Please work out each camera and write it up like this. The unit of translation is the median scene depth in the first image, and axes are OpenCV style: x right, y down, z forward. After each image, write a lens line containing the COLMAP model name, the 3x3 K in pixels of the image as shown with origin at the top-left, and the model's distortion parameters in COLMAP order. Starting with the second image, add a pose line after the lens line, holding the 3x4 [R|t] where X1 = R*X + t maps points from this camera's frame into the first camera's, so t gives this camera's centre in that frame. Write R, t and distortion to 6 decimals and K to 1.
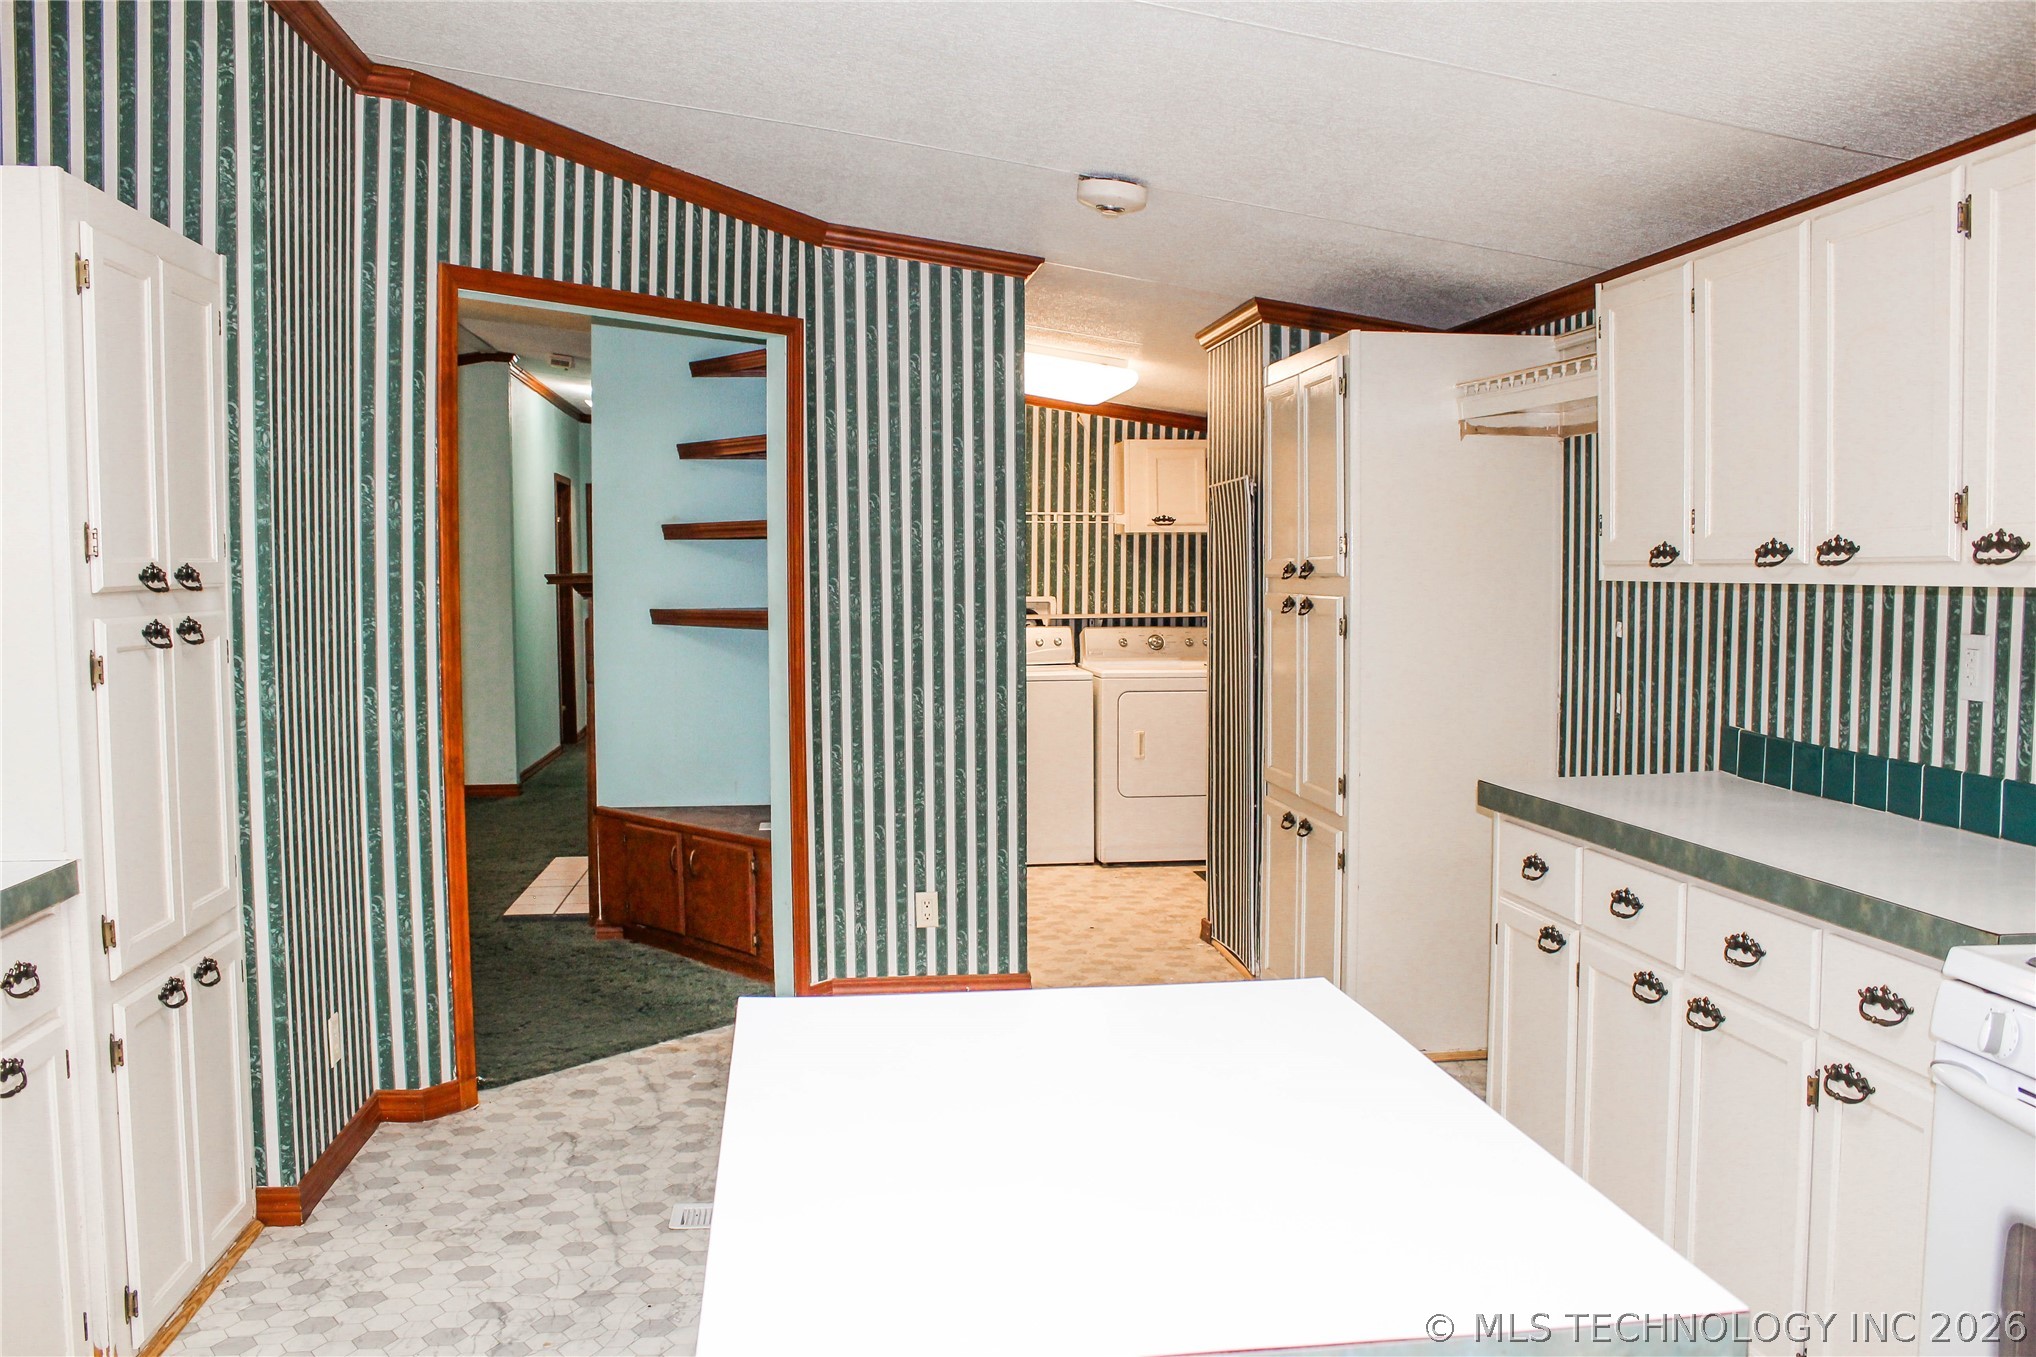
lens RADIAL K [[1703.4, 0, 1026.3], [0, 1703.4, 672.6], [0, 0, 1]] dist [-0.162927, 0.143689]
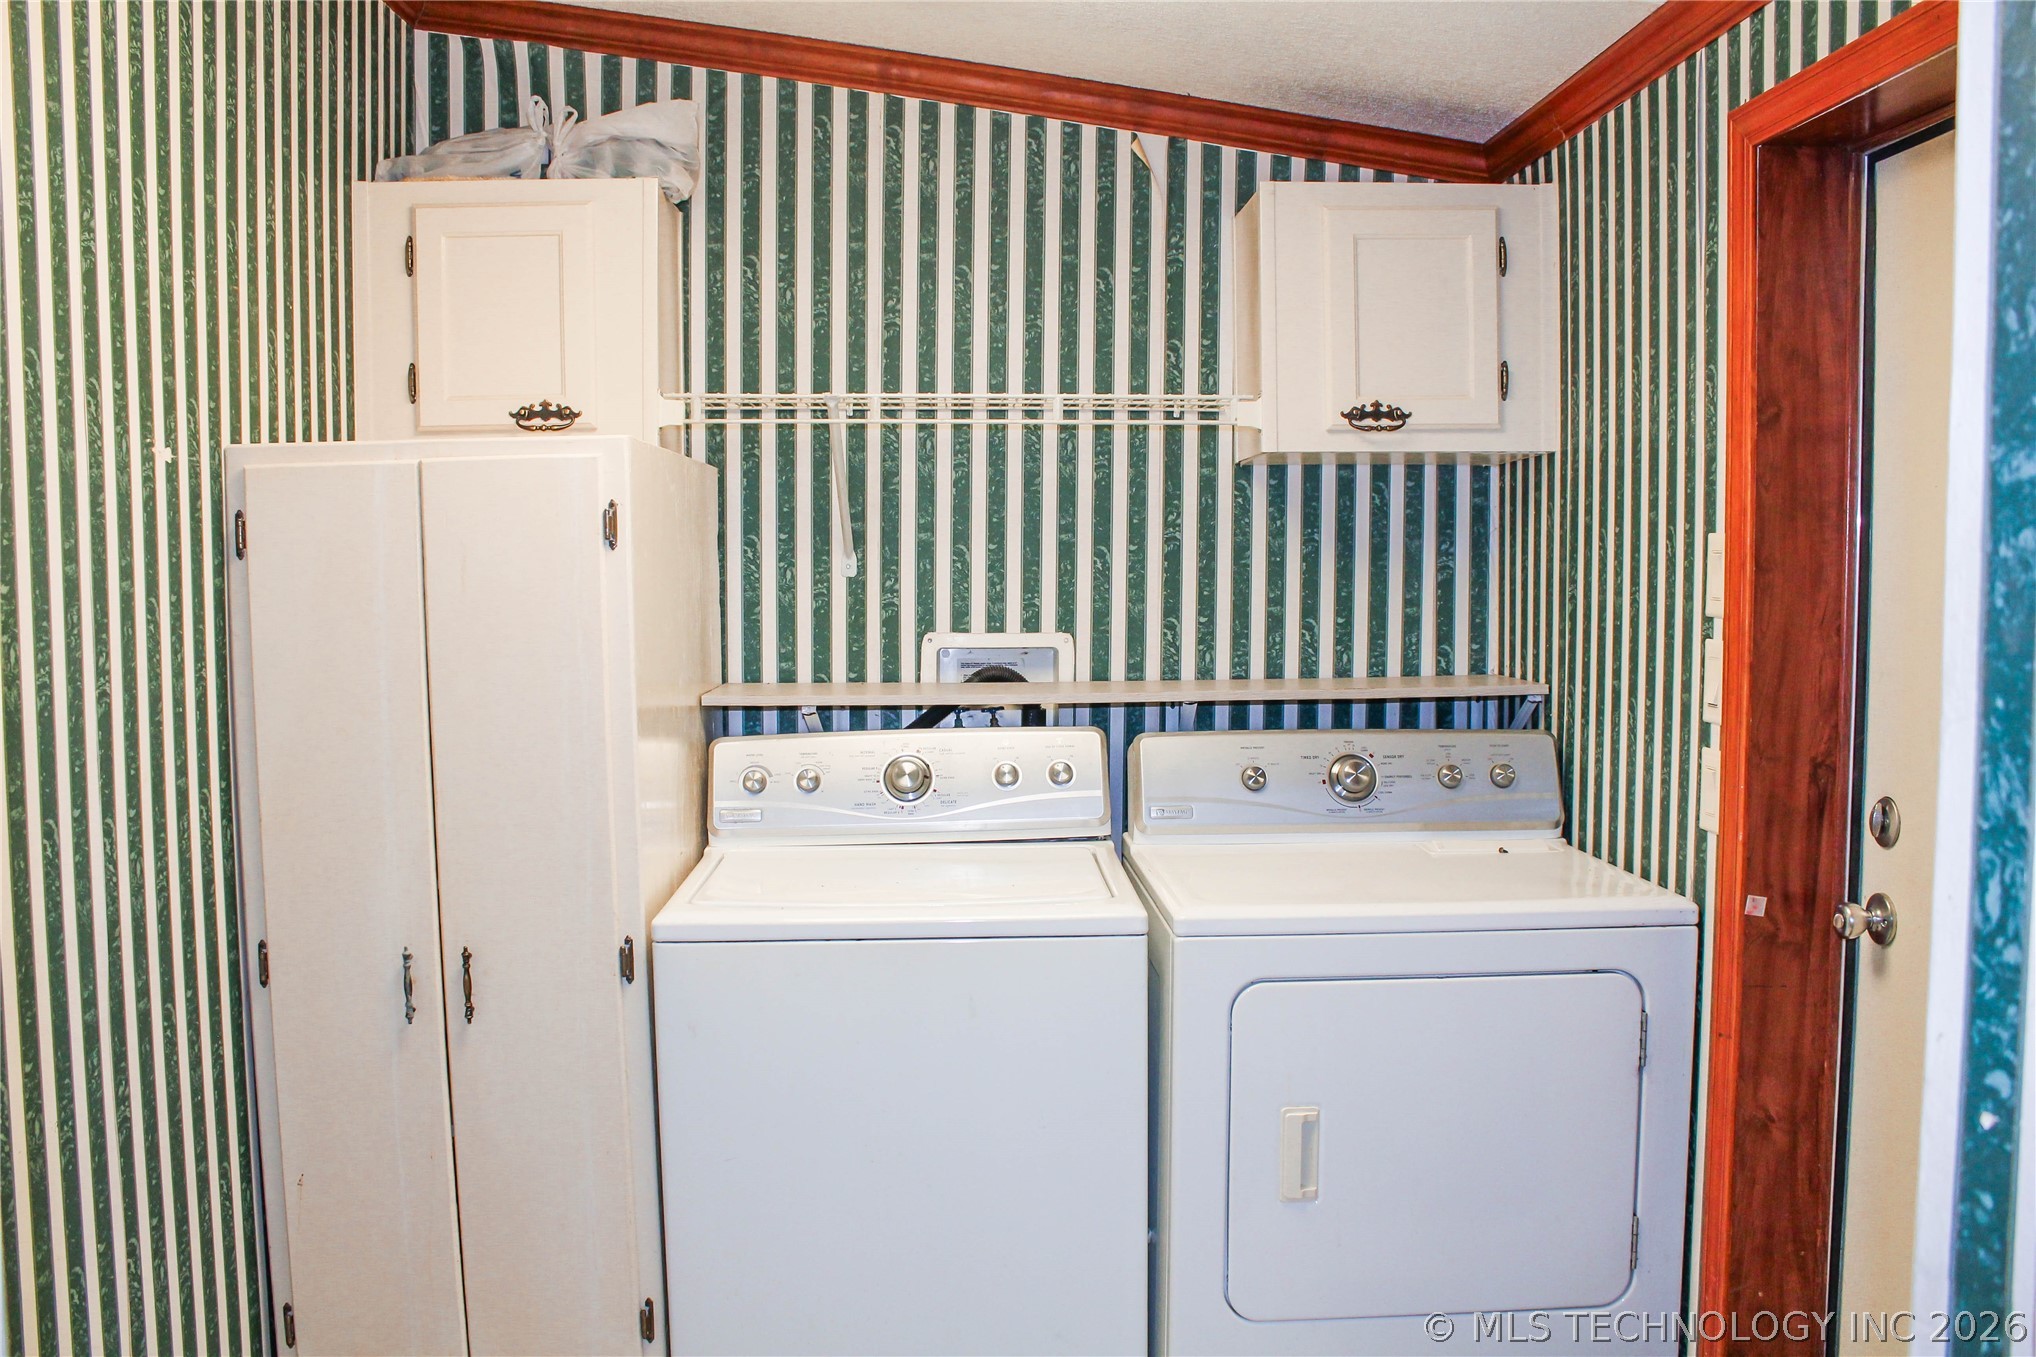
lens RADIAL K [[1703.4, 0, 1012.7], [0, 1703.4, 675.5], [0, 0, 1]] dist [-0.162927, 0.143689]
pose [[0.996802, 0.006137, -0.079675, 0.033893], [-0.002642, 0.999032, 0.043903, -0.051925], [0.079868, -0.043552, 0.995854, 0.635365]]
